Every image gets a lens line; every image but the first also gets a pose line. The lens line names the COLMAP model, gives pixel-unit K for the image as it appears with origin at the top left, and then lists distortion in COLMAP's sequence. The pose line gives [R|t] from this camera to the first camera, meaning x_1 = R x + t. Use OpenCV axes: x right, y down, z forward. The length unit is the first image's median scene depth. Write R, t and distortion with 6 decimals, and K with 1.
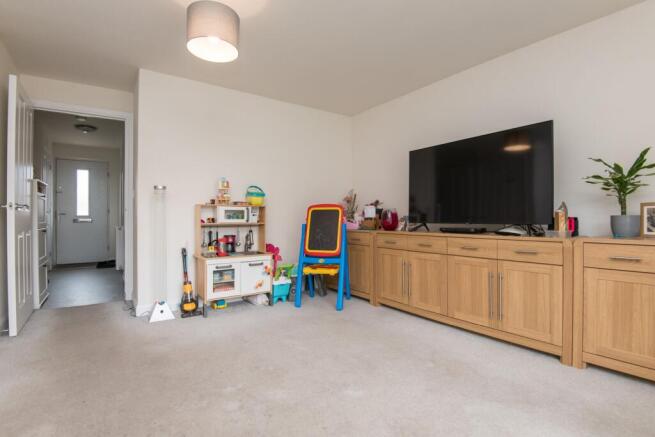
lens RADIAL K [[323.2, 0, 327.5], [0, 323.2, 218.5], [0, 0, 1]] dist [-0.001868, -0.000466]
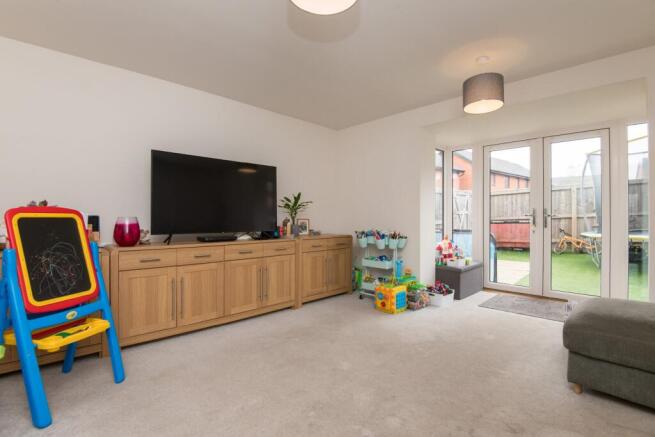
lens RADIAL K [[306.1, 0, 327.5], [0, 306.1, 218.5], [0, 0, 1]] dist [-0.033340, -0.000472]
pose [[-0.149860, 0.006026, 0.988689, -0.780016], [0.002613, 0.999980, -0.005699, -0.030781], [-0.988704, 0.001730, -0.149872, 0.875327]]
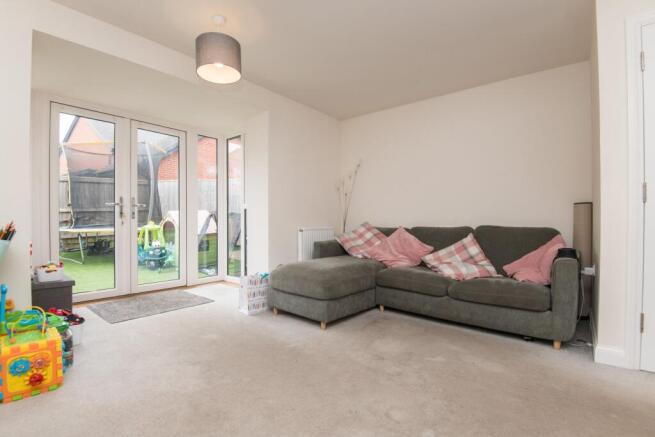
lens RADIAL K [[299.8, 0, 327.5], [0, 299.8, 218.5], [0, 0, 1]] dist [-0.002368, -0.000943]
pose [[-0.965013, -0.006411, -0.262125, 0.084407], [-0.004866, 0.999967, -0.006543, 0.014676], [0.262158, -0.005039, -0.965012, 1.159035]]
